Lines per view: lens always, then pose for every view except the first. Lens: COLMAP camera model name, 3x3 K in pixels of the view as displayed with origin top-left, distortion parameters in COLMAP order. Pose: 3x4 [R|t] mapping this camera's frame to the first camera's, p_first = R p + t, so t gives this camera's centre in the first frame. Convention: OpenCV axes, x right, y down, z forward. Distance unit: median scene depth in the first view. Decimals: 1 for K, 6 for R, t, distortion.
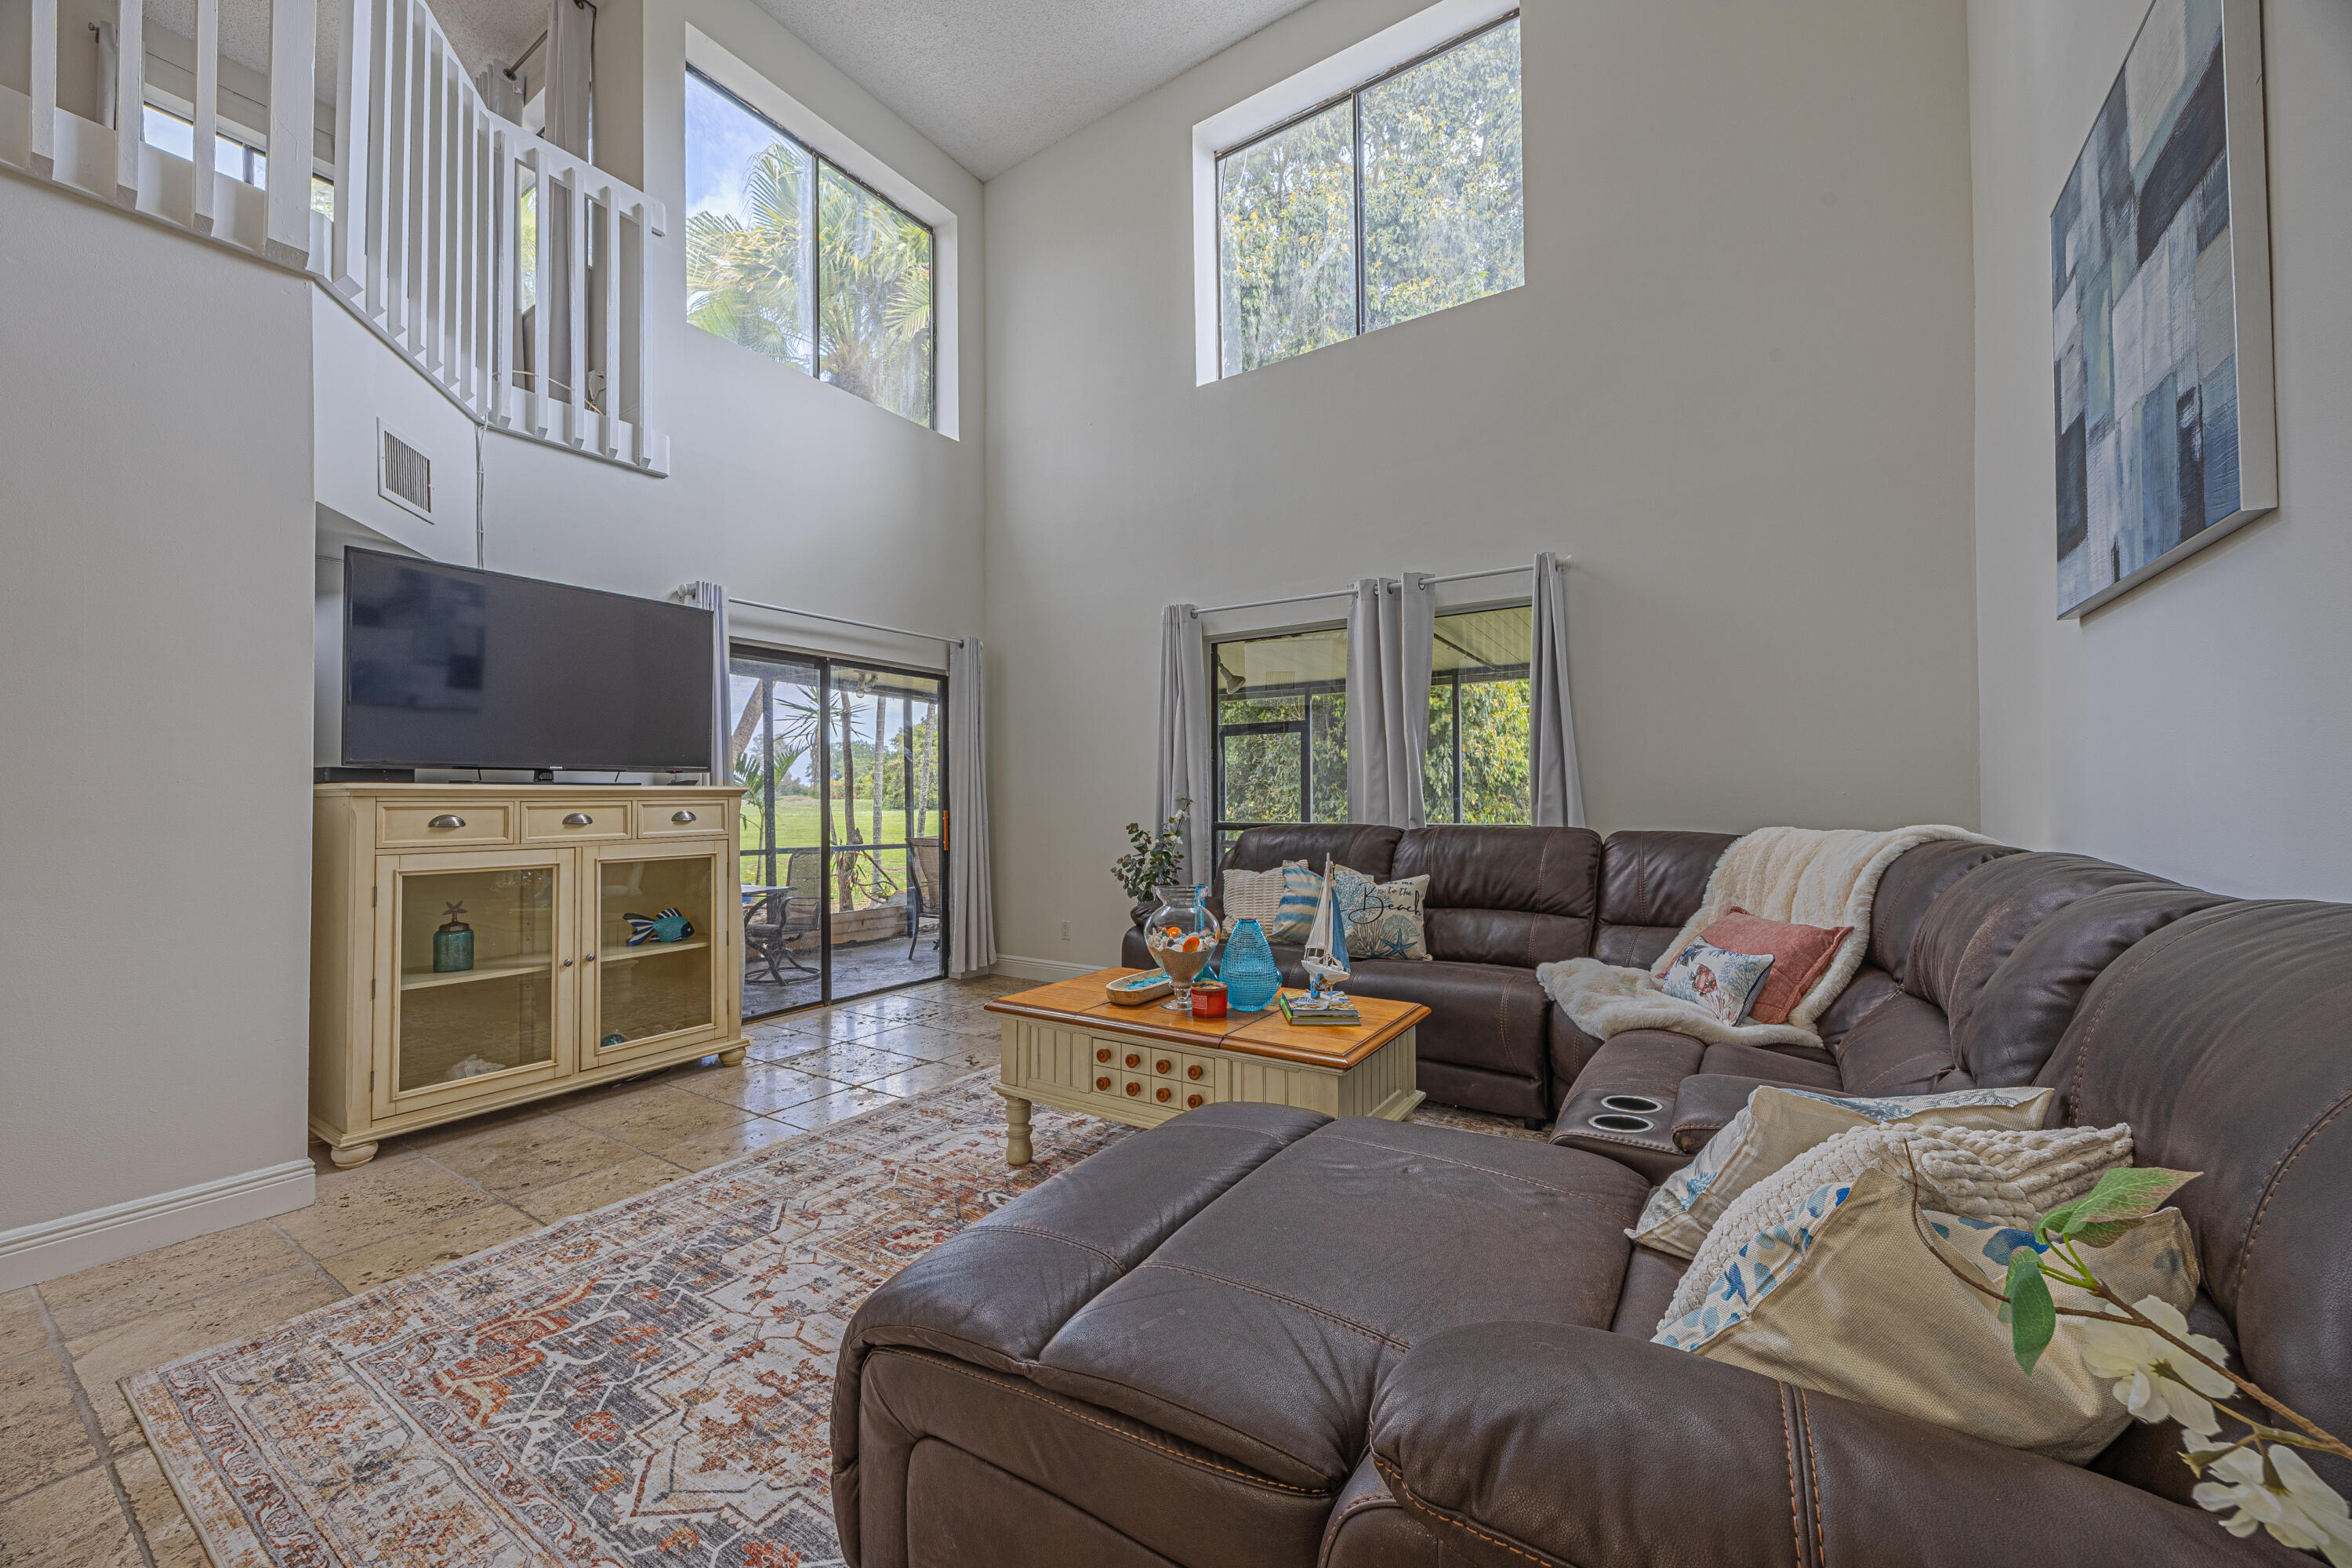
lens RADIAL K [[887.5, 0, 1165.2], [0, 887.5, 783.8], [0, 0, 1]] dist [-0.005692, 0.000831]
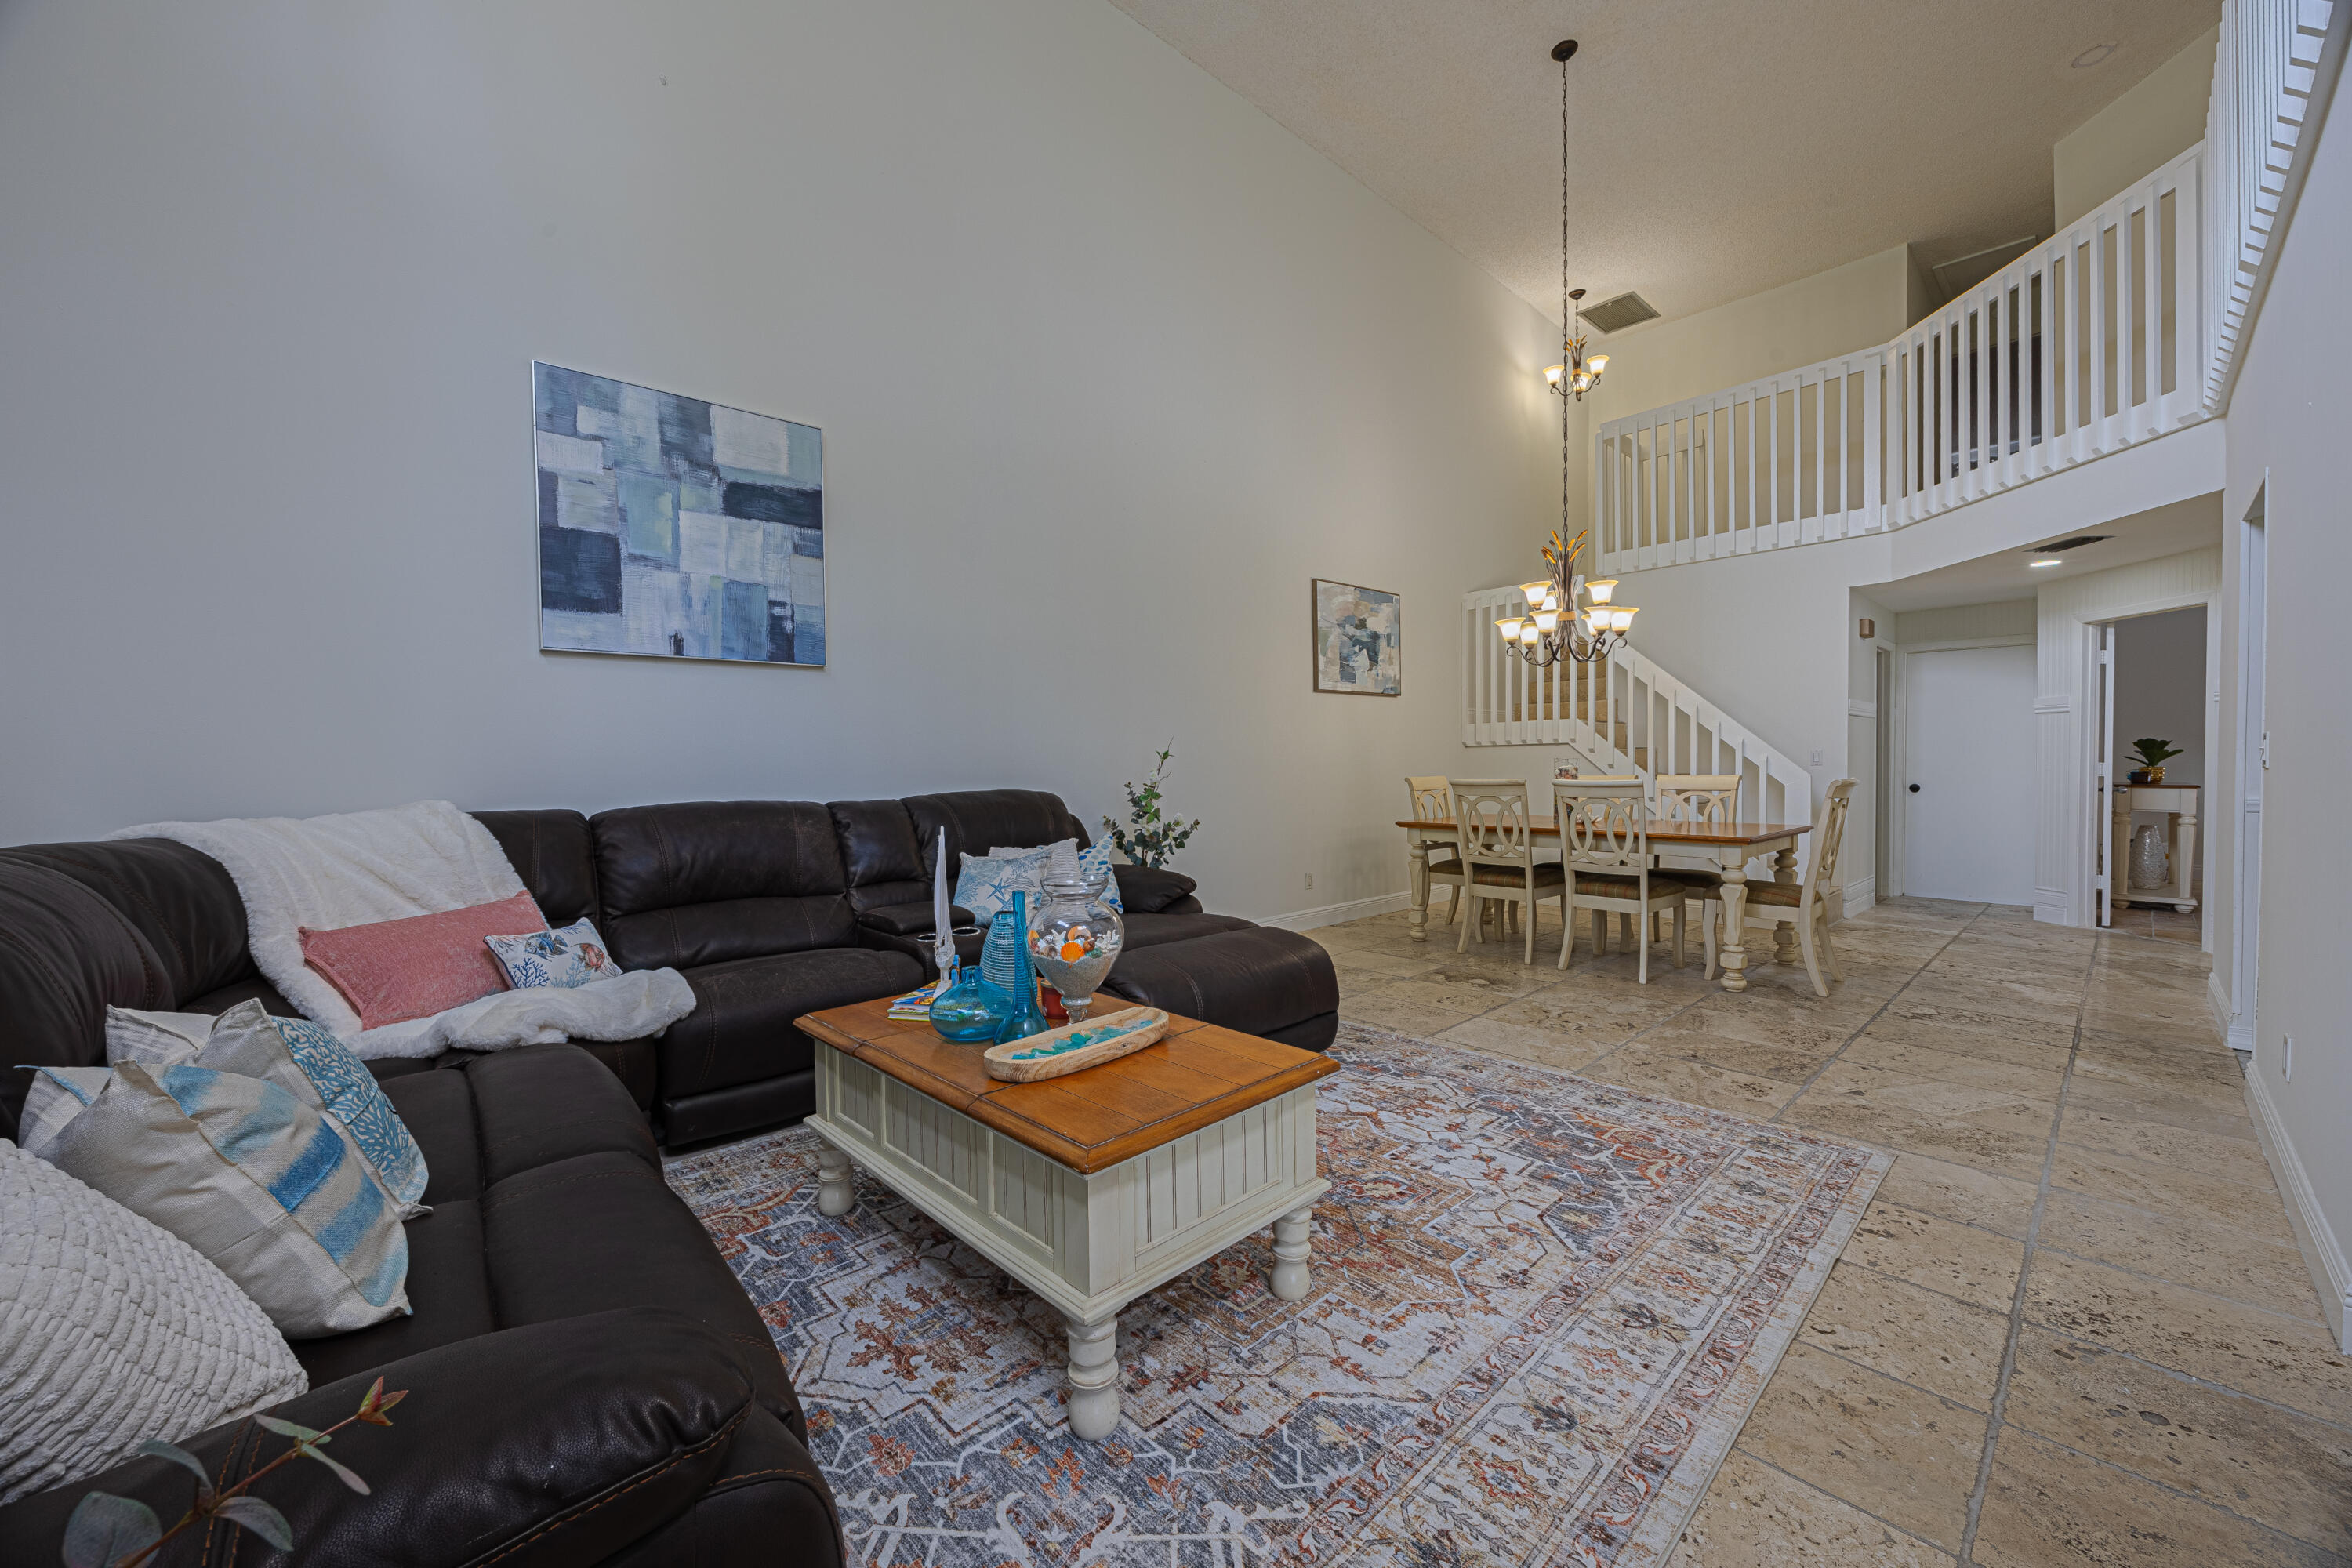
lens RADIAL K [[887.5, 0, 1174.4], [0, 887.5, 778.3], [0, 0, 1]] dist [-0.005692, 0.000831]
pose [[-0.971820, 0.013298, 0.235347, -0.327913], [0.013004, 0.999912, -0.002799, 0.041415], [-0.235364, 0.000341, -0.971907, 2.269731]]
